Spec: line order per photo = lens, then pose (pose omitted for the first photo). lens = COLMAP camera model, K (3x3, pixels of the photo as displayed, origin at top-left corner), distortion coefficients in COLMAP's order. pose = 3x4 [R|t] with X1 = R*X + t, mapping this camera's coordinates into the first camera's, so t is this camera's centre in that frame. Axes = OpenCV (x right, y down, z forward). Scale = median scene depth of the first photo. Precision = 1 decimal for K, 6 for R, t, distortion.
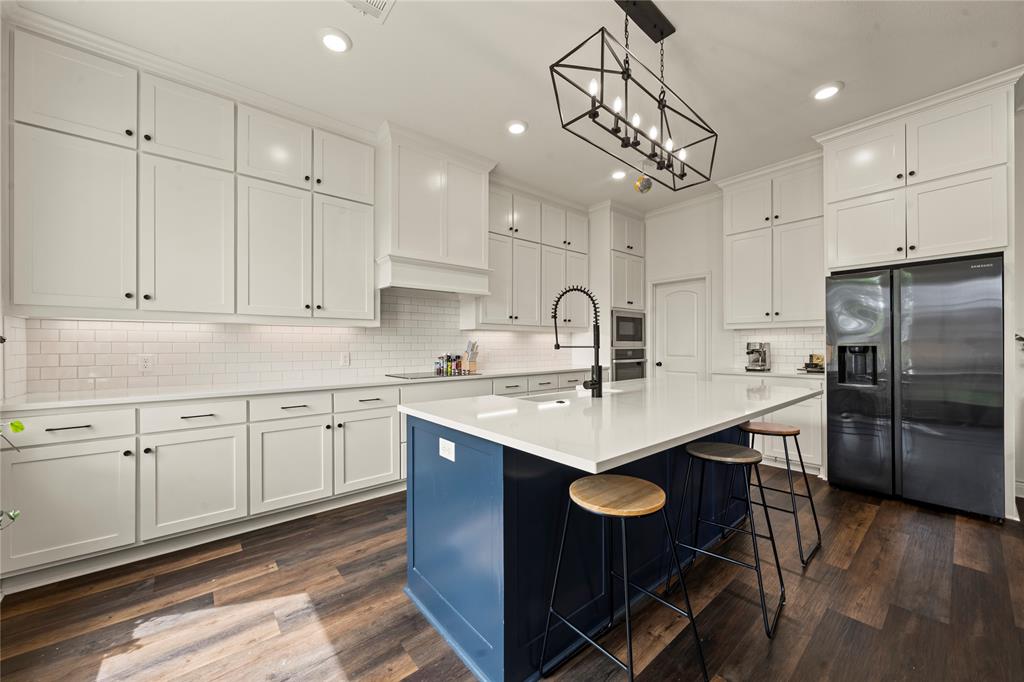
lens RADIAL K [[389.0, 0, 514.2], [0, 389.0, 343.6], [0, 0, 1]] dist [0.000868, 0.000334]
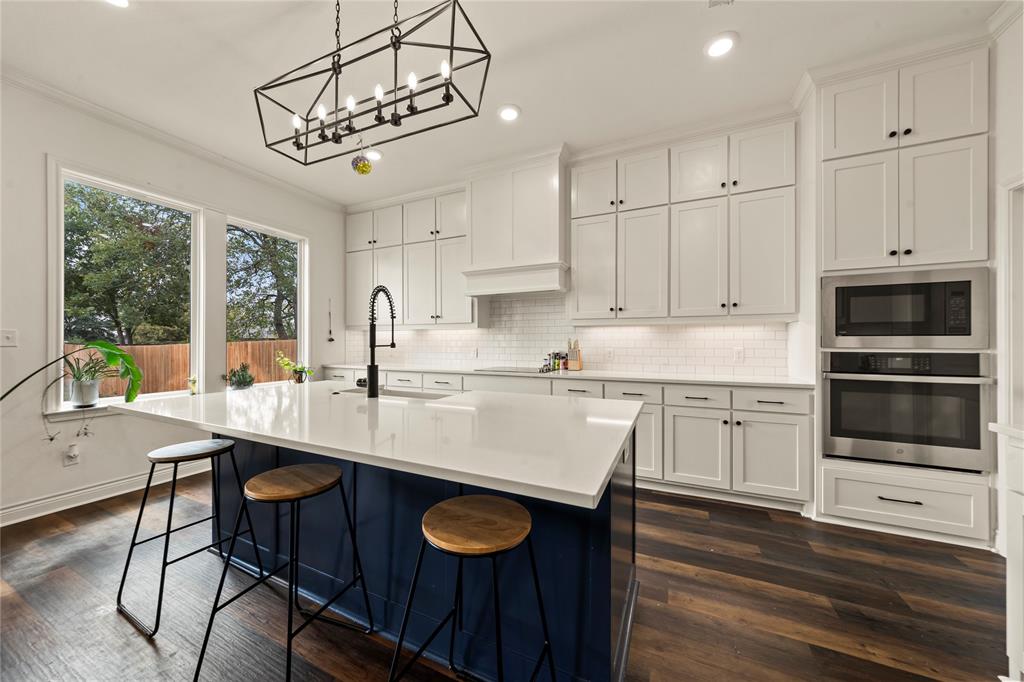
lens RADIAL K [[349.8, 0, 513.9], [0, 349.8, 342.9], [0, 0, 1]] dist [-0.001360, -0.000031]
pose [[0.418472, 0.005400, -0.908214, 0.753158], [0.000723, 0.999980, 0.006279, -0.001804], [0.908230, -0.003284, 0.418459, 0.637149]]
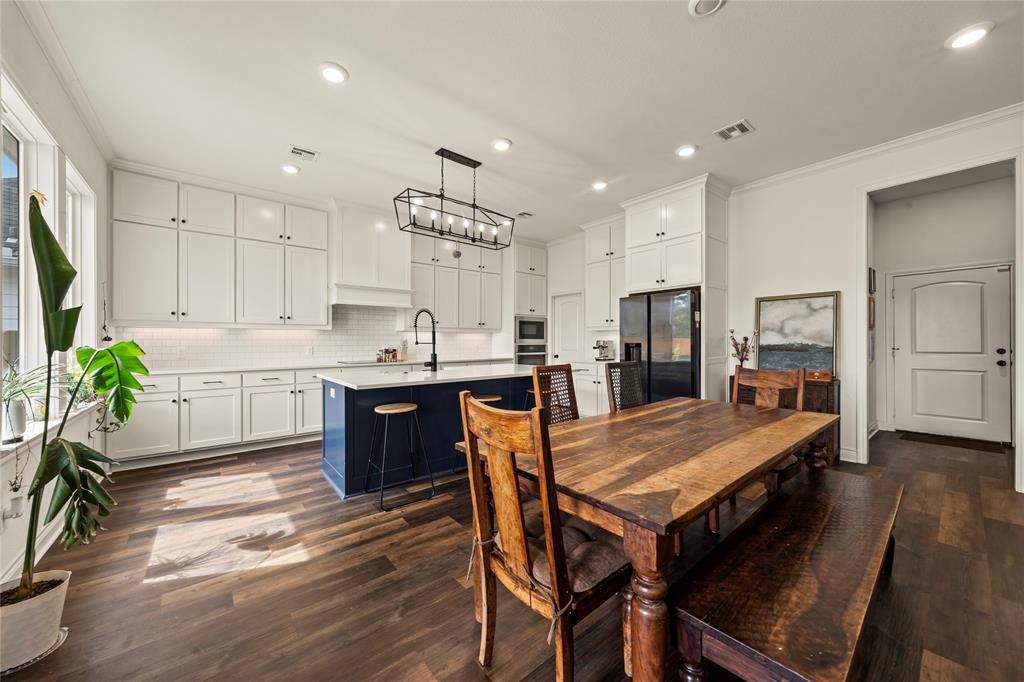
lens RADIAL K [[372.2, 0, 512.0], [0, 372.2, 341.0], [0, 0, 1]] dist [-0.000009, -0.000066]
pose [[0.999973, 0.001650, -0.007119, 0.370946], [-0.001632, 0.999996, 0.002462, -0.004079], [0.007123, -0.002450, 0.999972, -0.451235]]
